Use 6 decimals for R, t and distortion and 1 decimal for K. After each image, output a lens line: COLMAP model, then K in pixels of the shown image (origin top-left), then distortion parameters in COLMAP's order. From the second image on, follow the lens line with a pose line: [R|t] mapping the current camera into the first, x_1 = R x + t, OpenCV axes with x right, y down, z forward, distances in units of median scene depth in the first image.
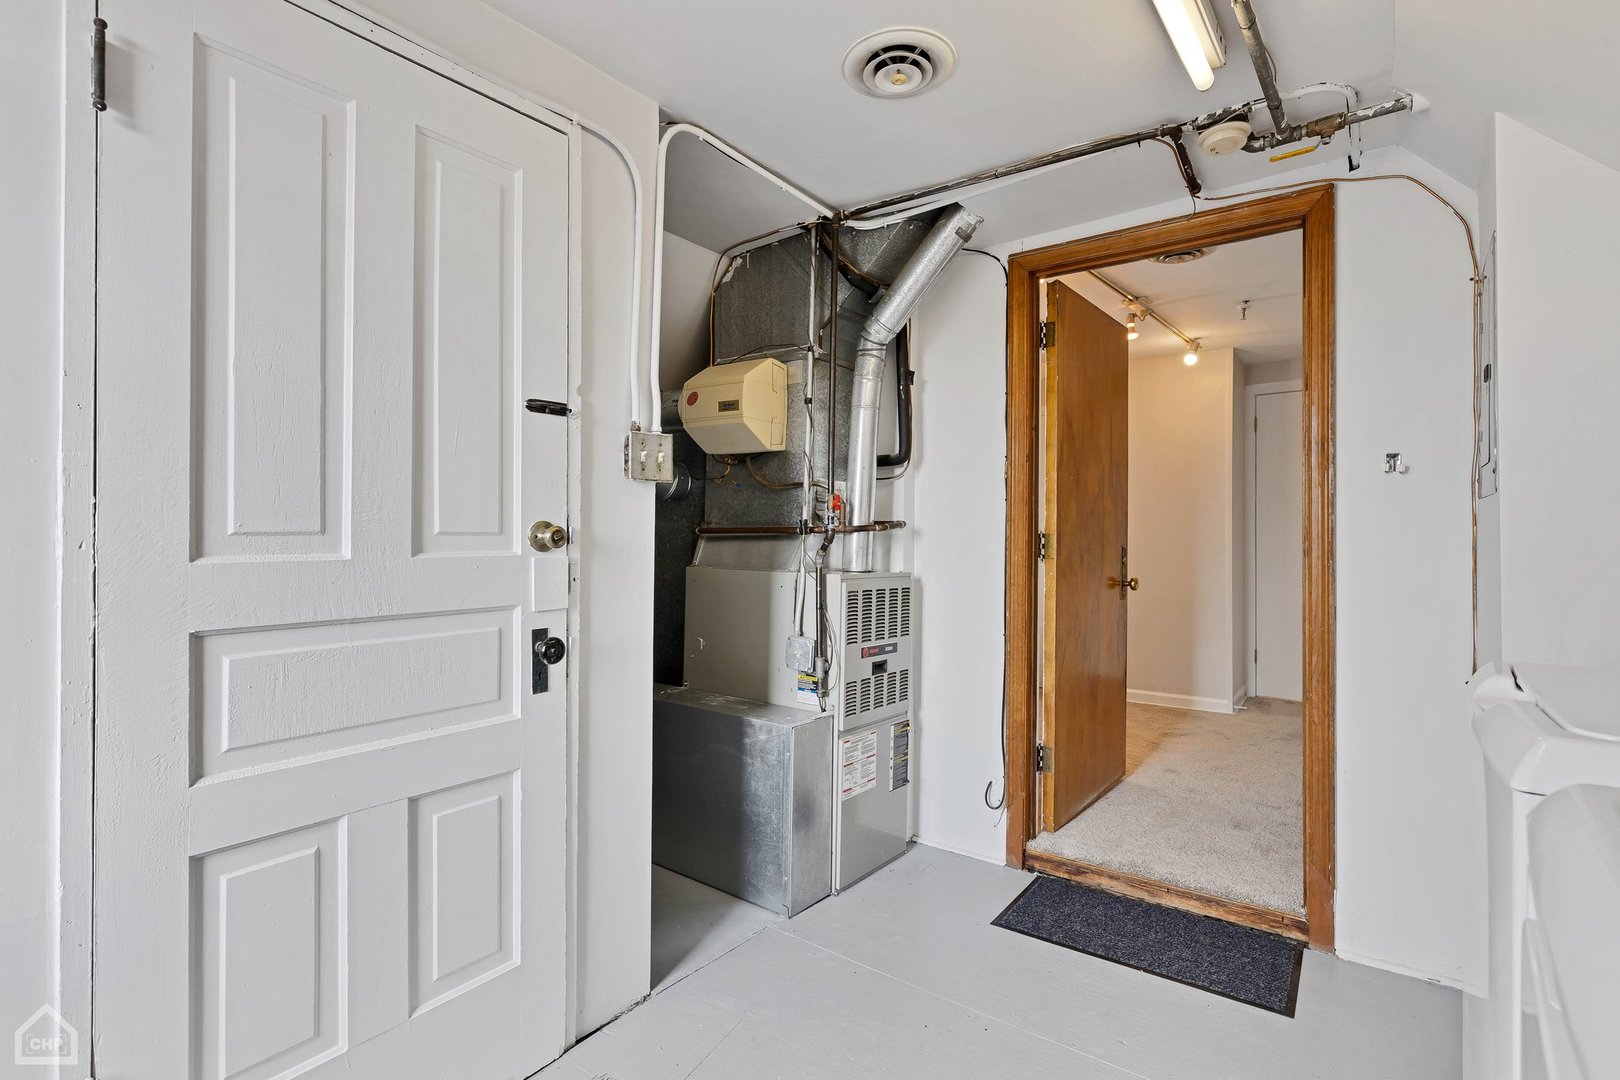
lens RADIAL K [[760.0, 0, 804.2], [0, 760.0, 526.3], [0, 0, 1]] dist [-0.003911, -0.001047]
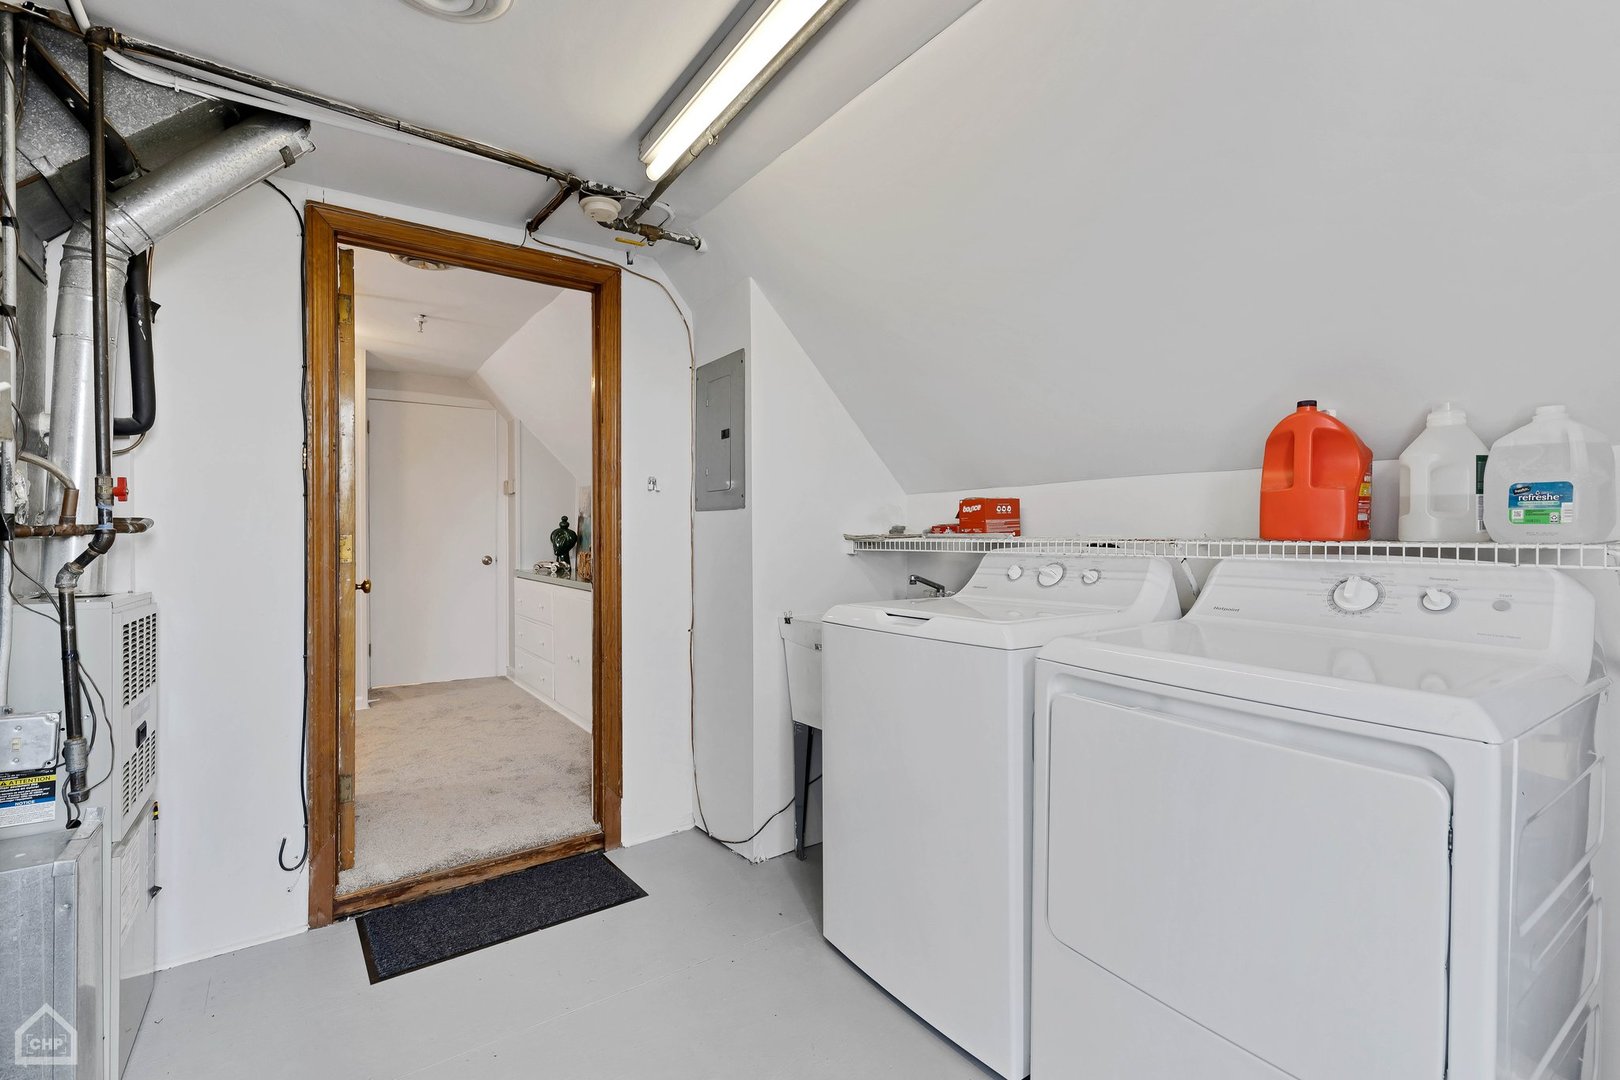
lens RADIAL K [[727.8, 0, 816.2], [0, 727.8, 538.5], [0, 0, 1]] dist [-0.000701, 0.000599]
pose [[0.297047, -0.012962, 0.954775, -0.359137], [-0.006621, 0.999856, 0.015634, -0.003306], [-0.954840, -0.010966, 0.296919, 0.248291]]
